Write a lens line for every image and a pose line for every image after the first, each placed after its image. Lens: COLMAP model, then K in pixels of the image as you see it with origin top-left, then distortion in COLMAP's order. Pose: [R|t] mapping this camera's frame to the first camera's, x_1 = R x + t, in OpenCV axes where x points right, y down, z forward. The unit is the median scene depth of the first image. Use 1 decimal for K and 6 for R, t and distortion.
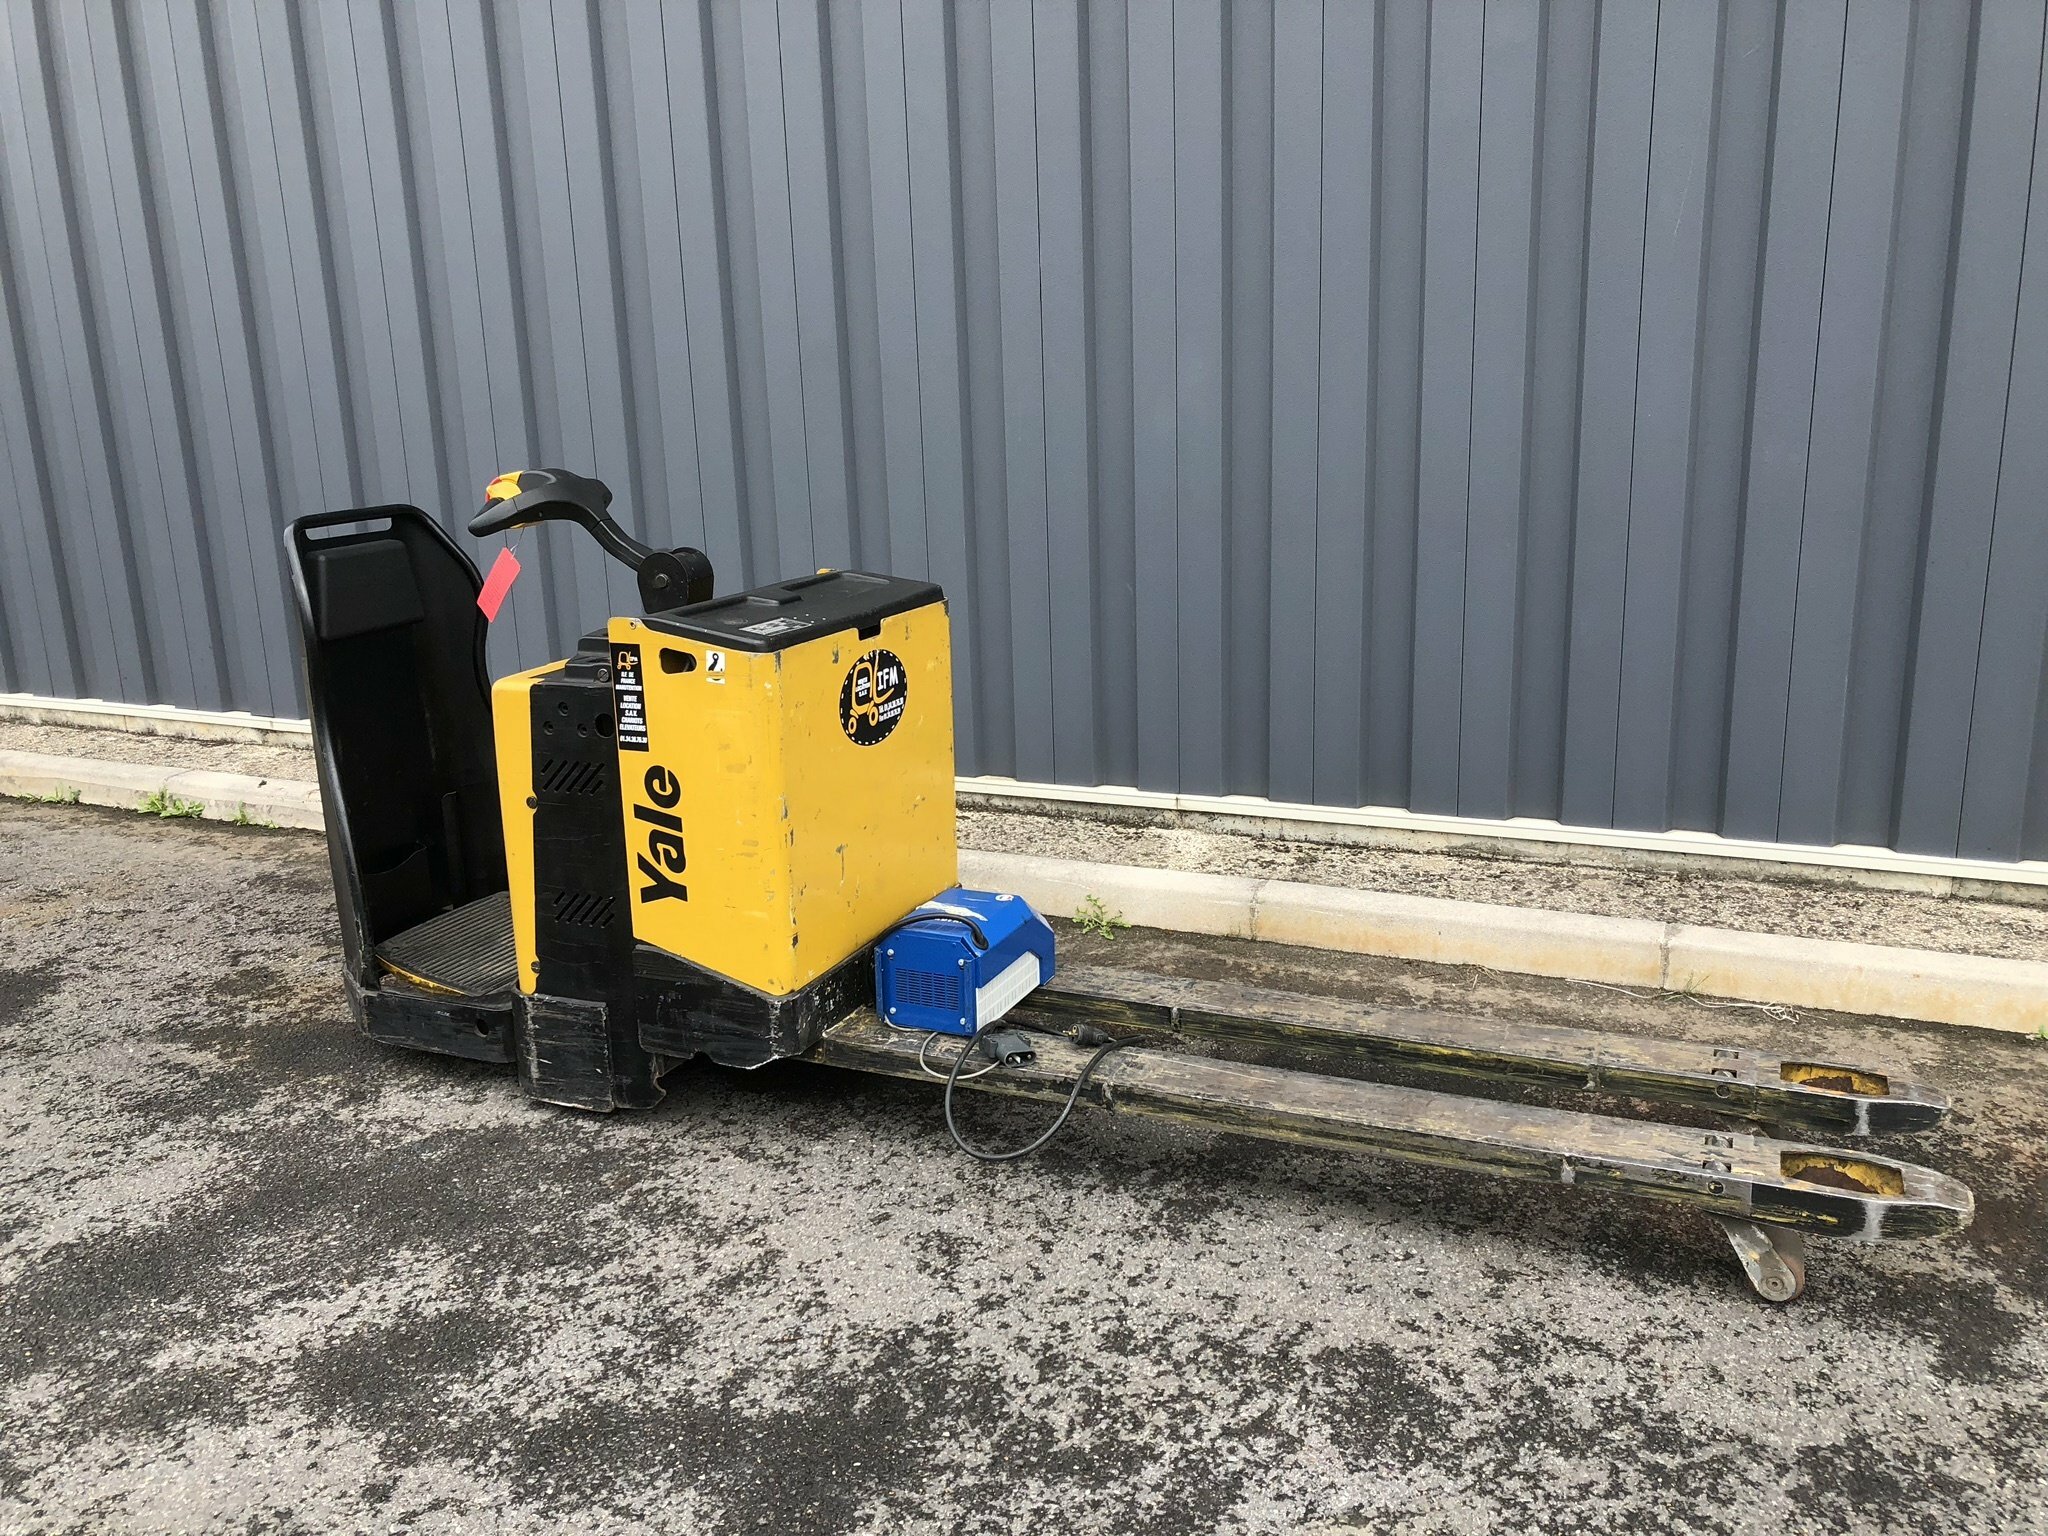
lens RADIAL K [[1670.3, 0, 1024.0], [0, 1670.3, 768.0], [0, 0, 1]] dist [0.014687, -0.000202]
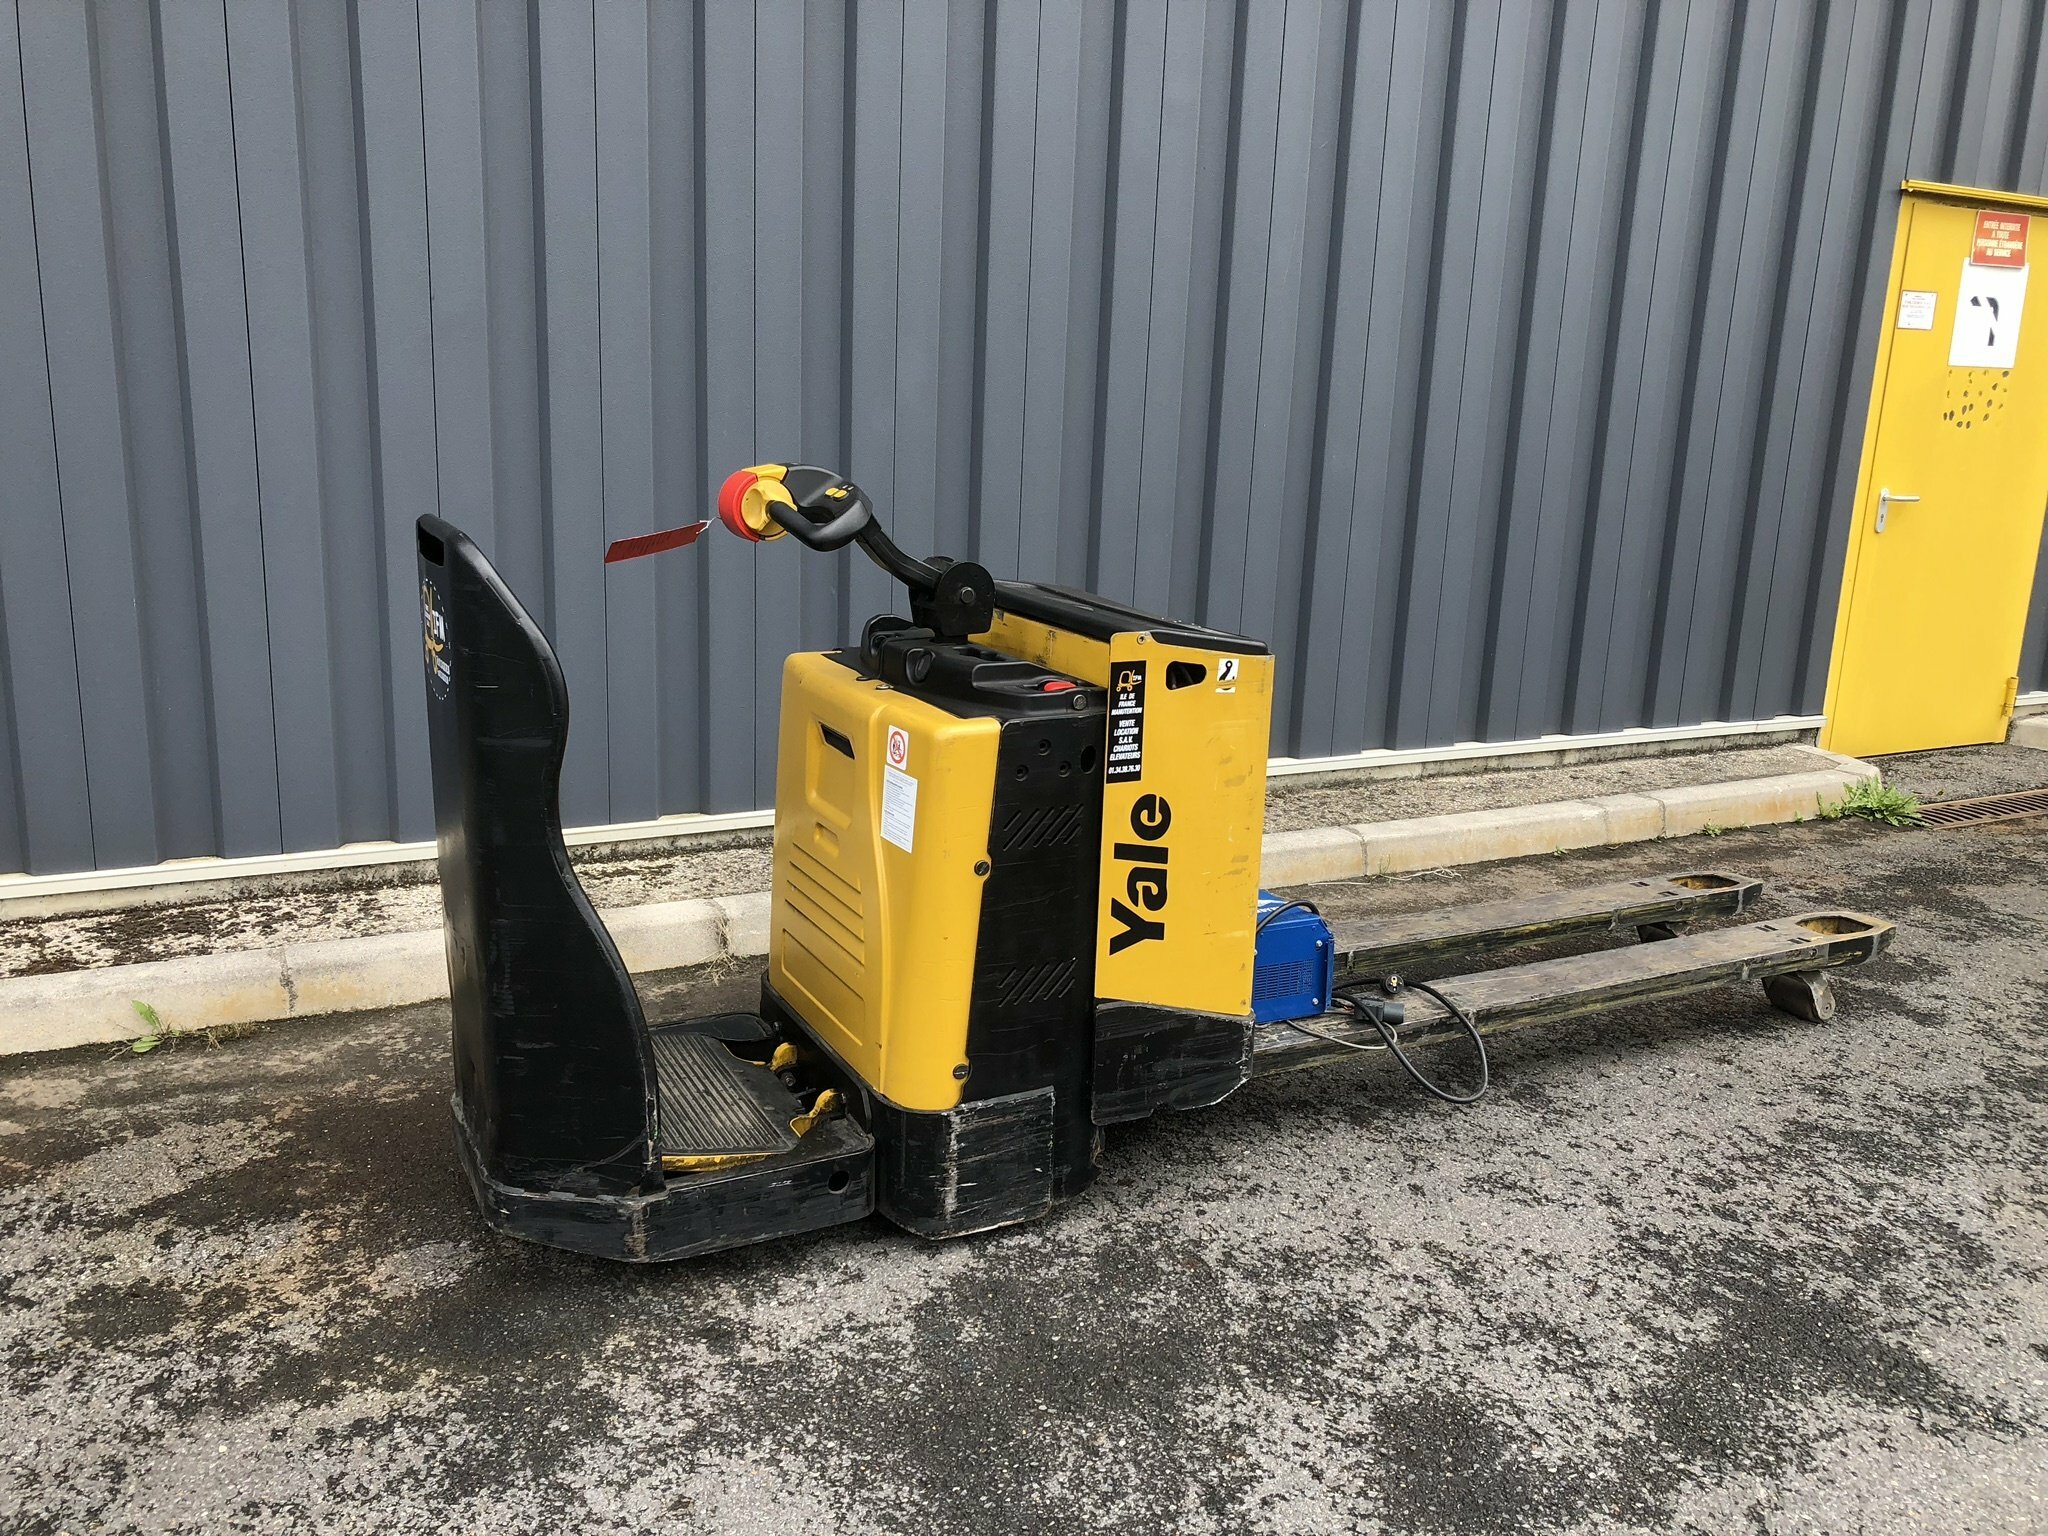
lens RADIAL K [[1667.9, 0, 1026.1], [0, 1667.9, 728.0], [0, 0, 1]] dist [0.020638, -0.007922]
pose [[0.634303, -0.116419, 0.764269, -0.908067], [0.137185, 0.989857, 0.036925, -0.075977], [-0.760816, 0.081425, 0.643840, 0.453399]]
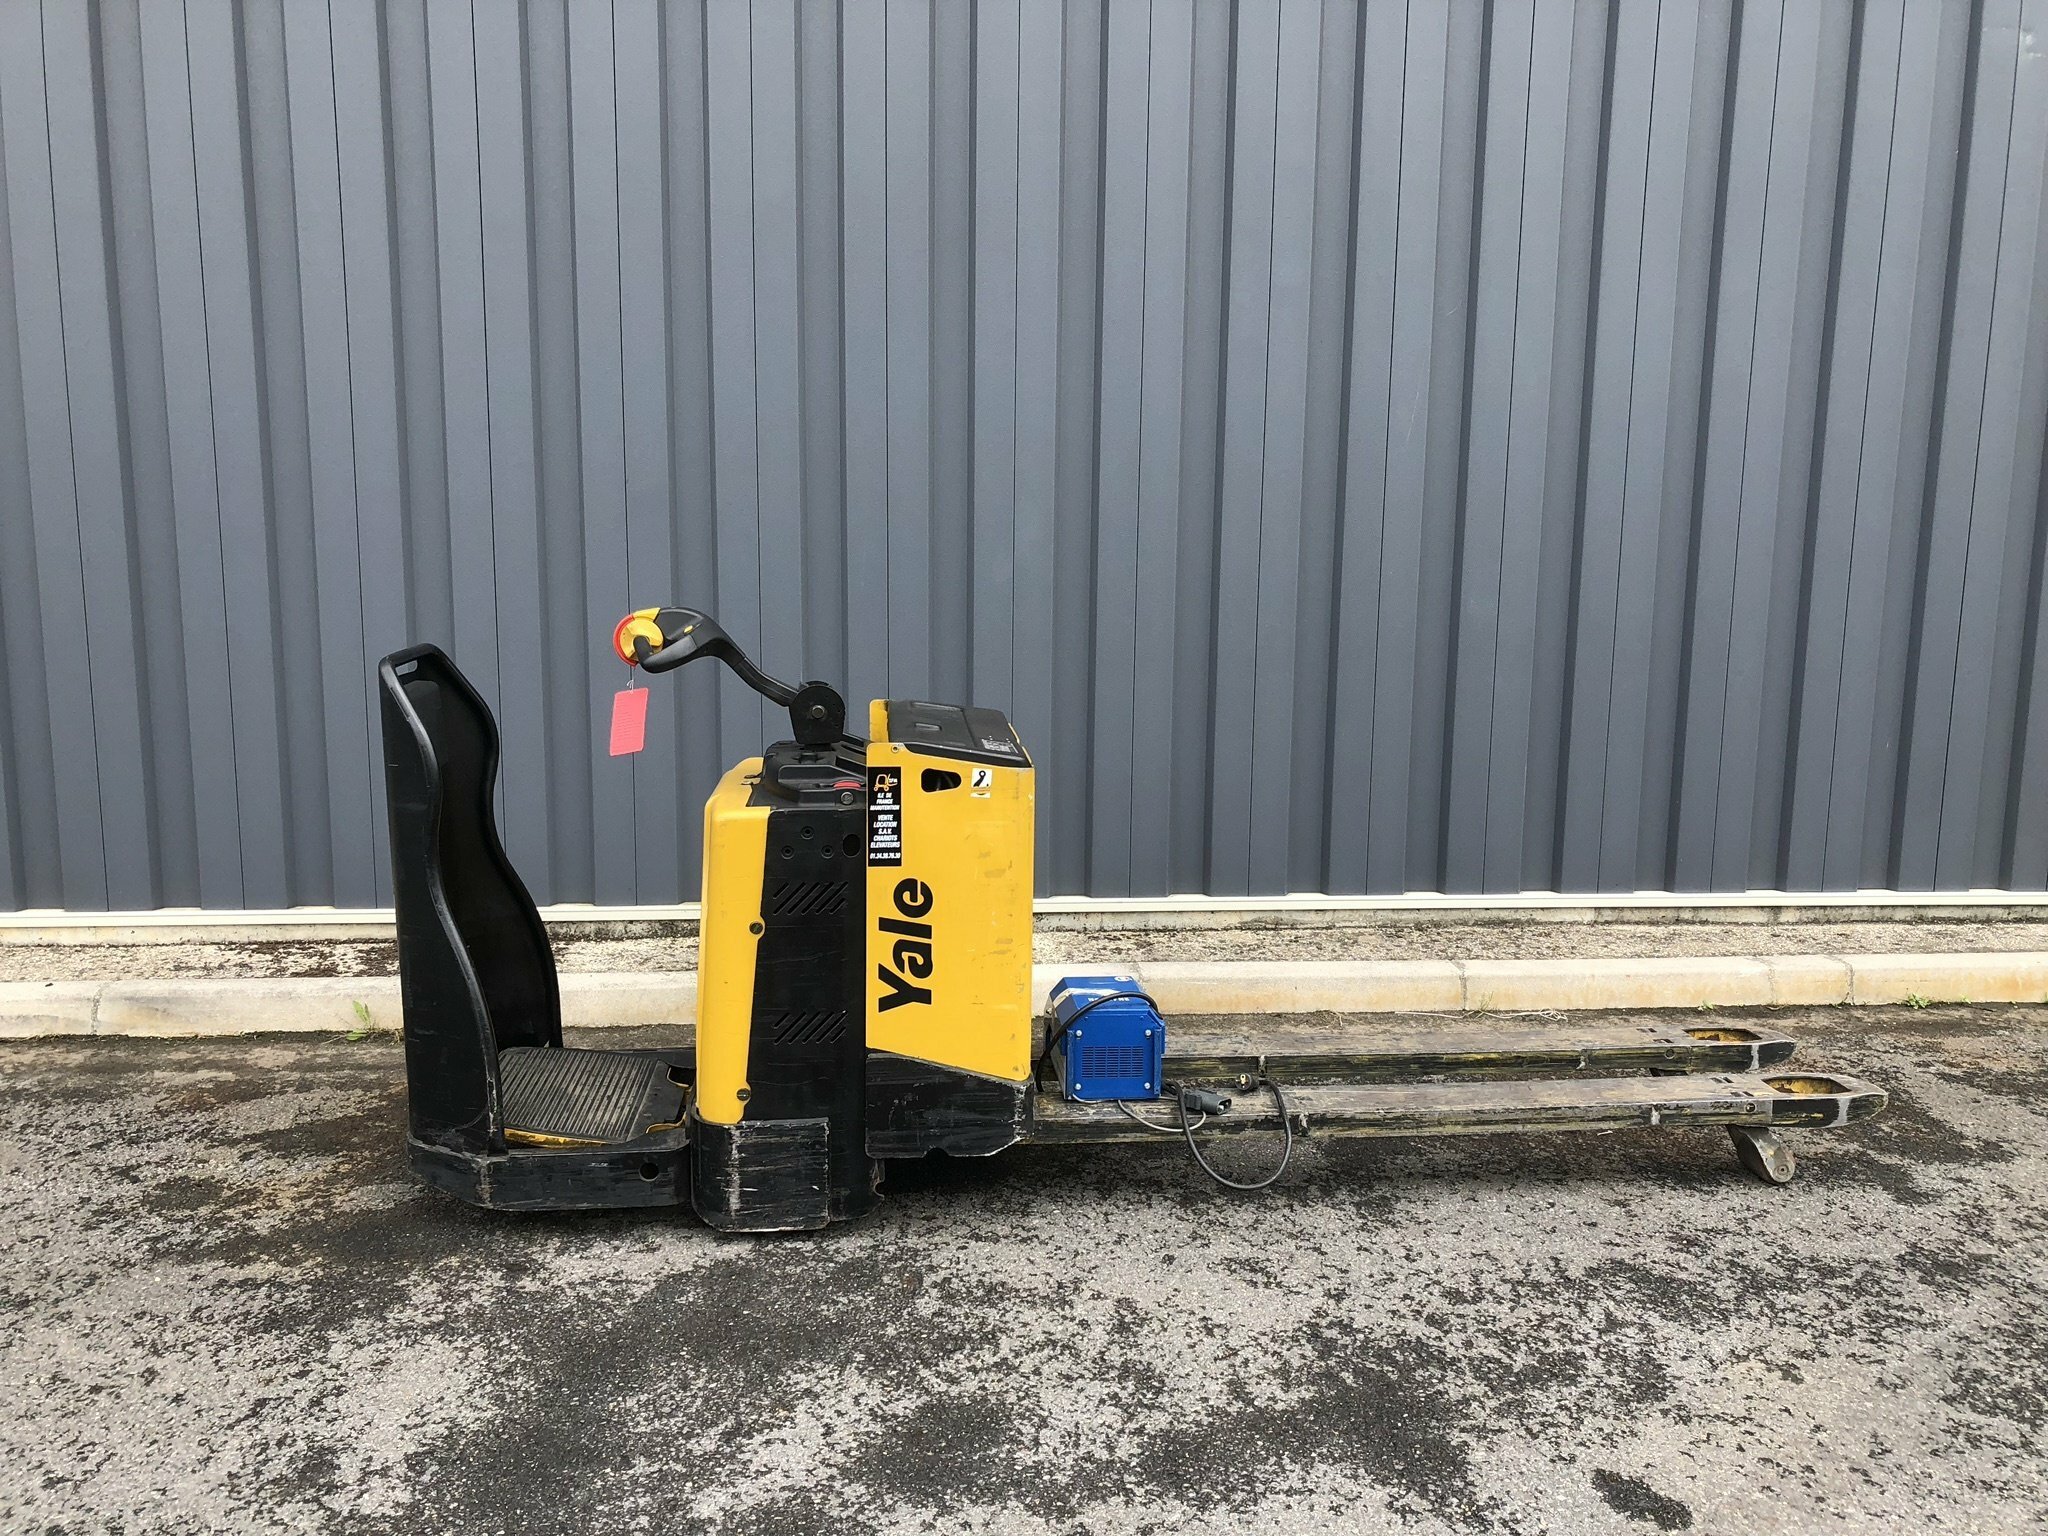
lens RADIAL K [[1681.8, 0, 1053.9], [0, 1681.8, 711.7], [0, 0, 1]] dist [0.012261, -0.004498]
pose [[0.870761, -0.024672, 0.491088, -0.645084], [0.083916, 0.991545, -0.098978, 0.006816], [-0.484494, 0.127396, 0.865469, 0.000970]]
